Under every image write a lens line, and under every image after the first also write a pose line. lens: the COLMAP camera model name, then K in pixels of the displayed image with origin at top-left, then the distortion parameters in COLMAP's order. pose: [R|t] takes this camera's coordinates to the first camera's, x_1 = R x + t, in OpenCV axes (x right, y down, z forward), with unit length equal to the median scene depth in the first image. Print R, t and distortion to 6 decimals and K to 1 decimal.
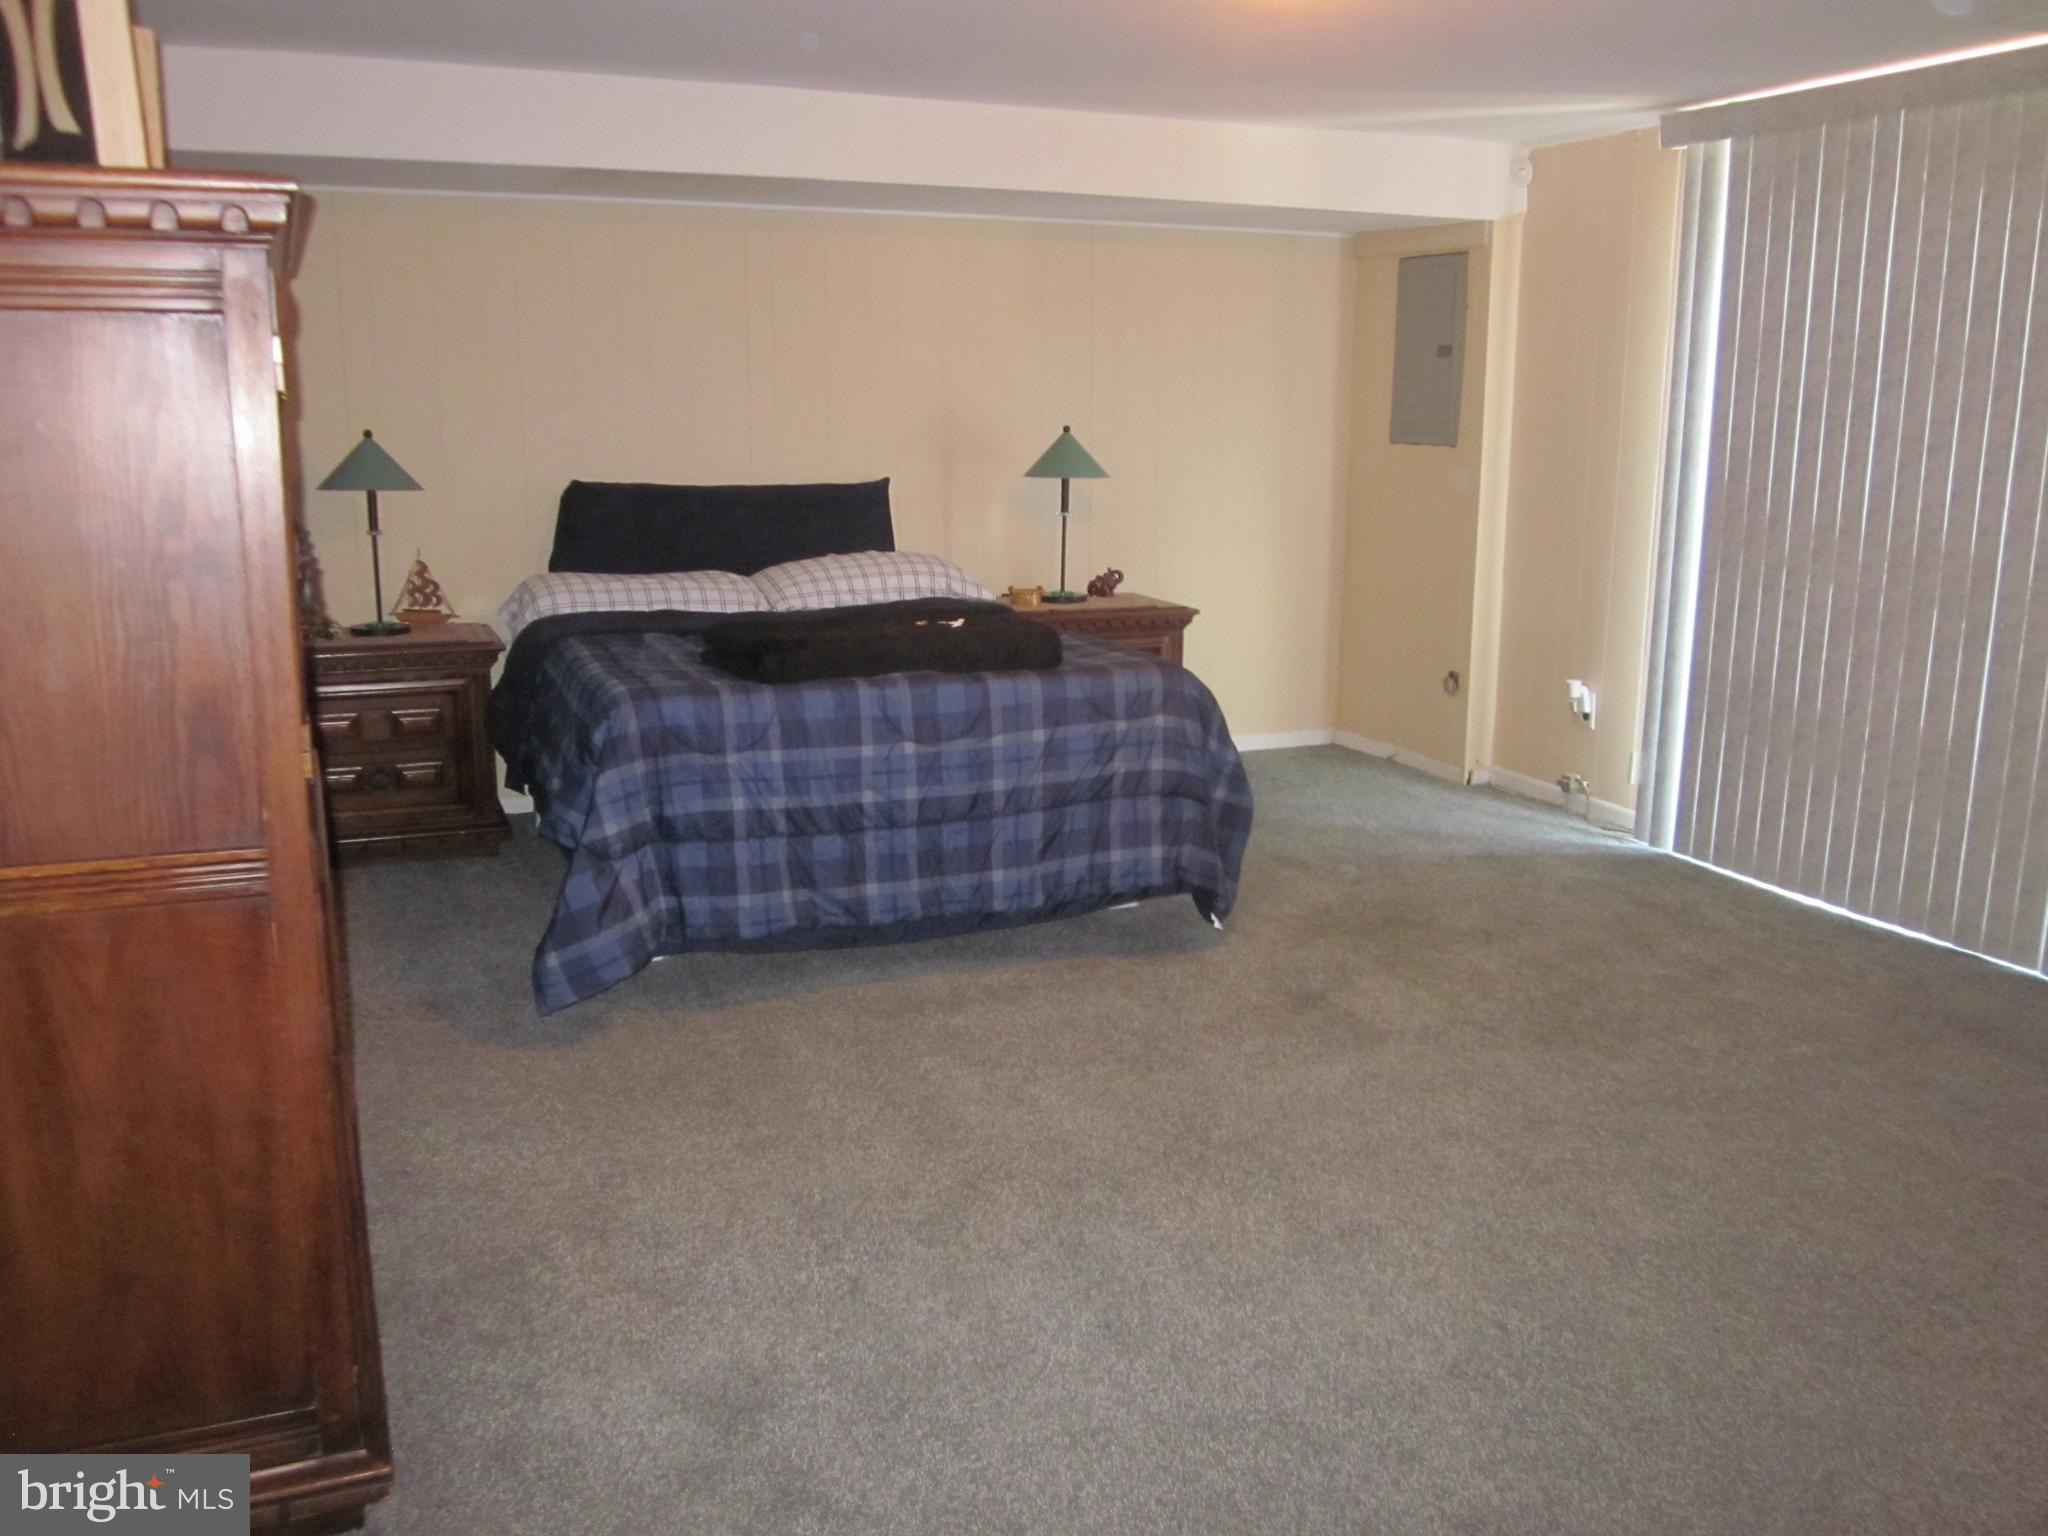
lens RADIAL K [[1717.4, 0, 1027.8], [0, 1717.4, 774.4], [0, 0, 1]] dist [-0.039372, 0.007099]
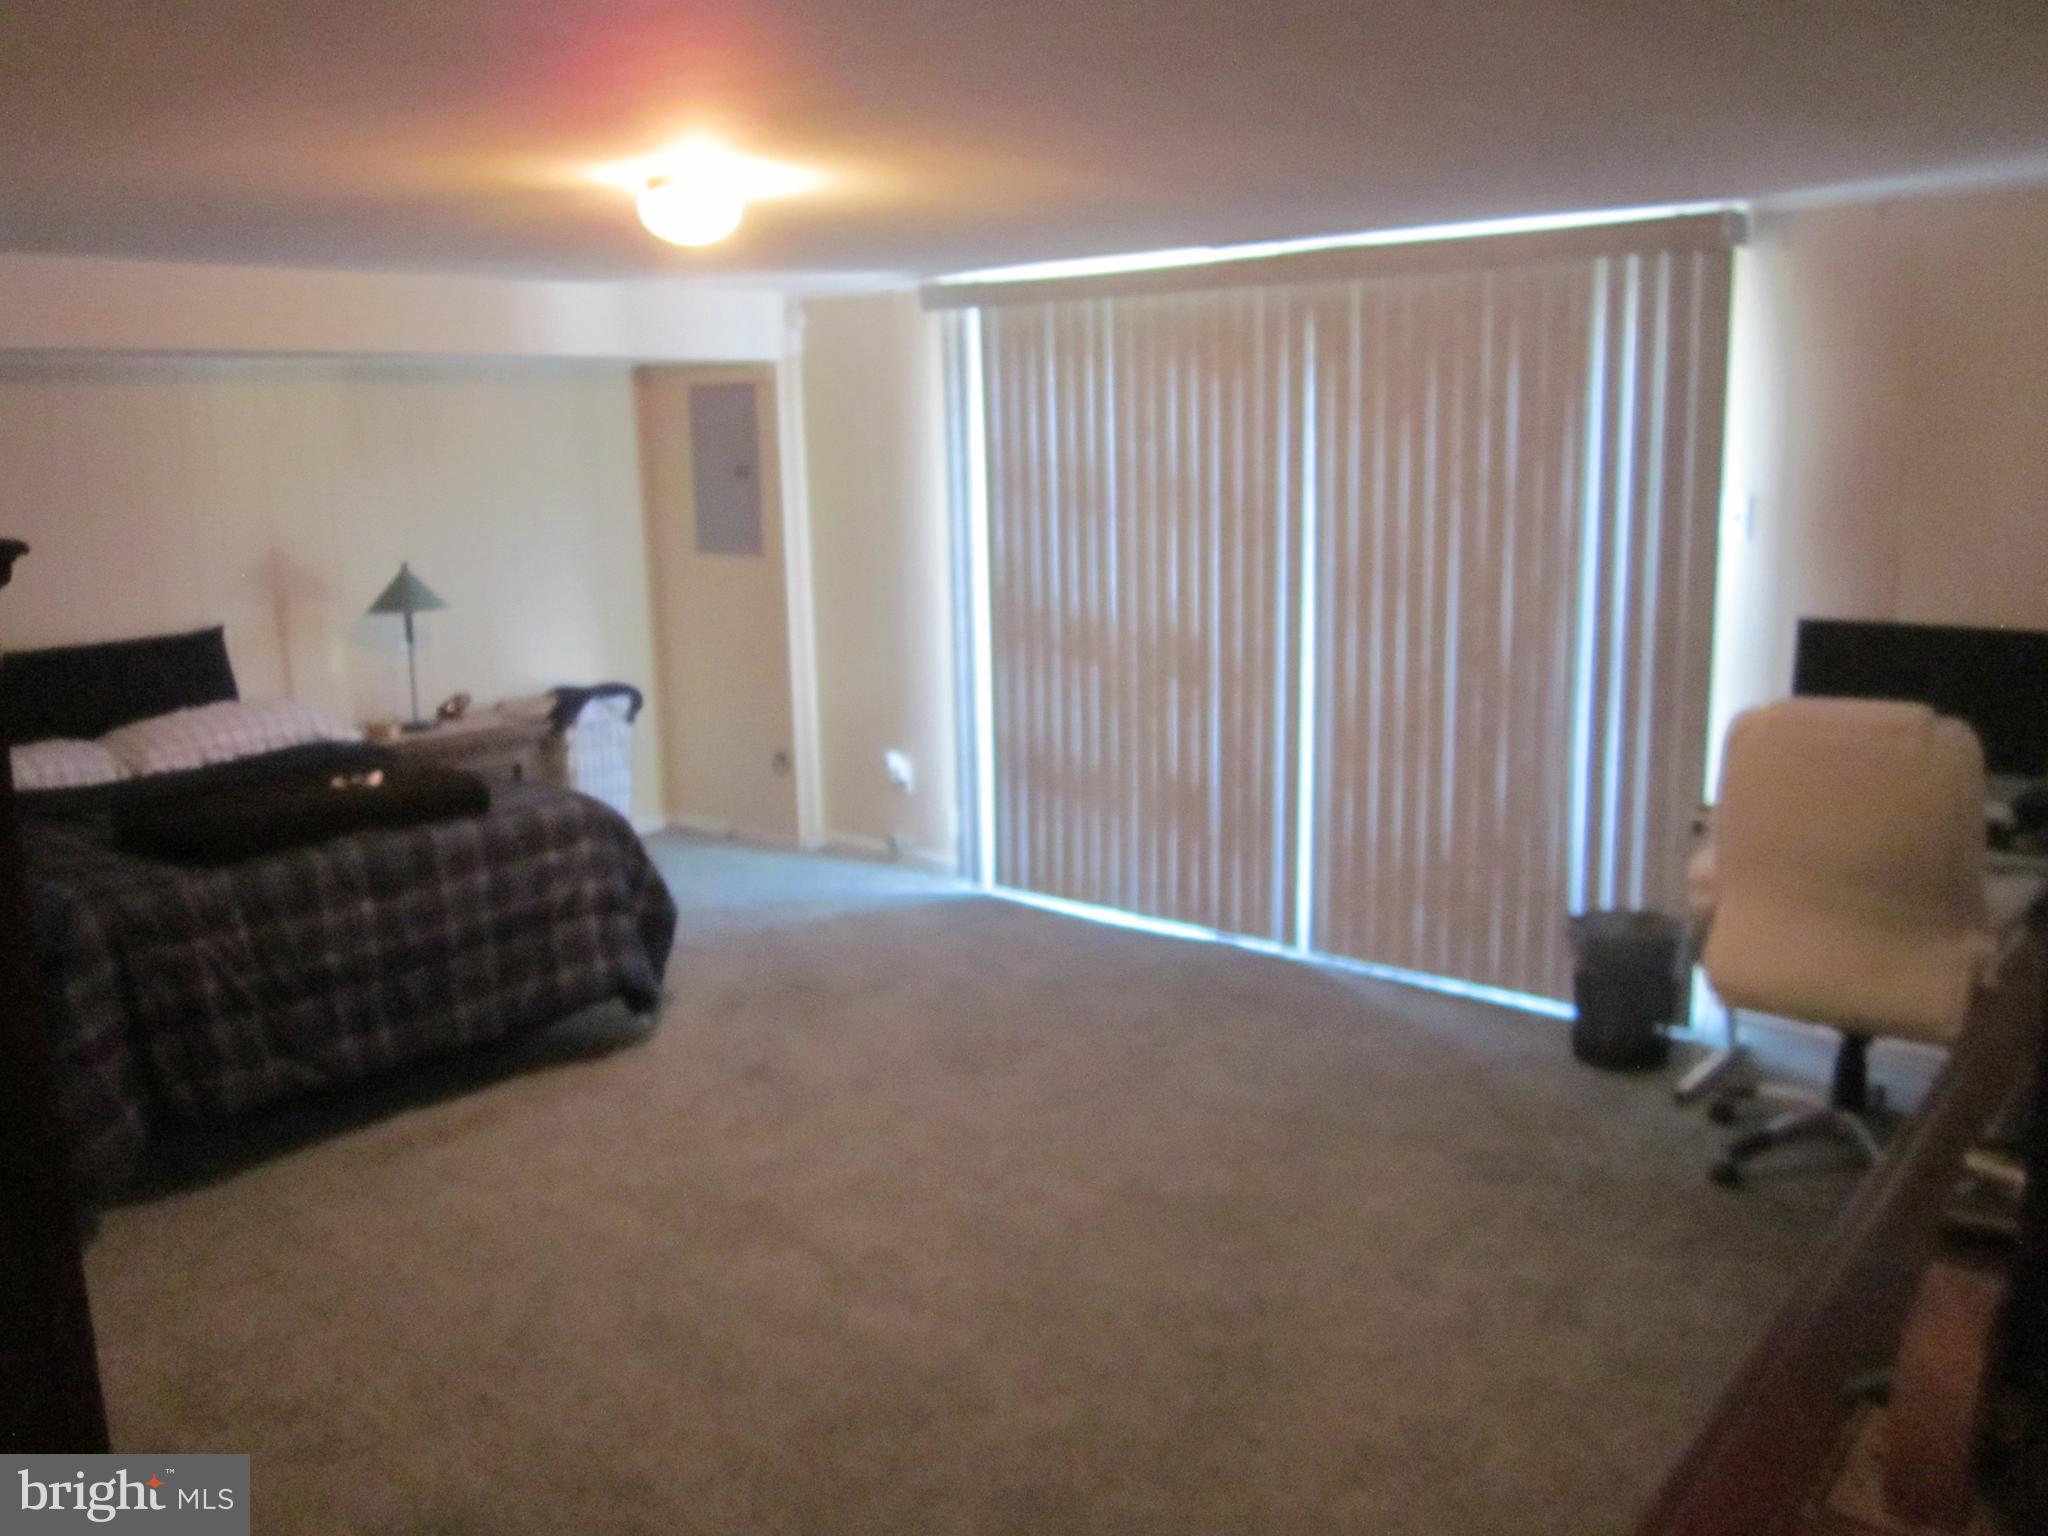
lens RADIAL K [[1717.4, 0, 1019.7], [0, 1717.4, 765.4], [0, 0, 1]] dist [-0.039372, 0.007099]
pose [[0.895422, -0.113853, 0.430415, -0.137470], [0.123820, 0.992293, 0.004888, -0.052160], [-0.427654, 0.048917, 0.902618, -0.124881]]
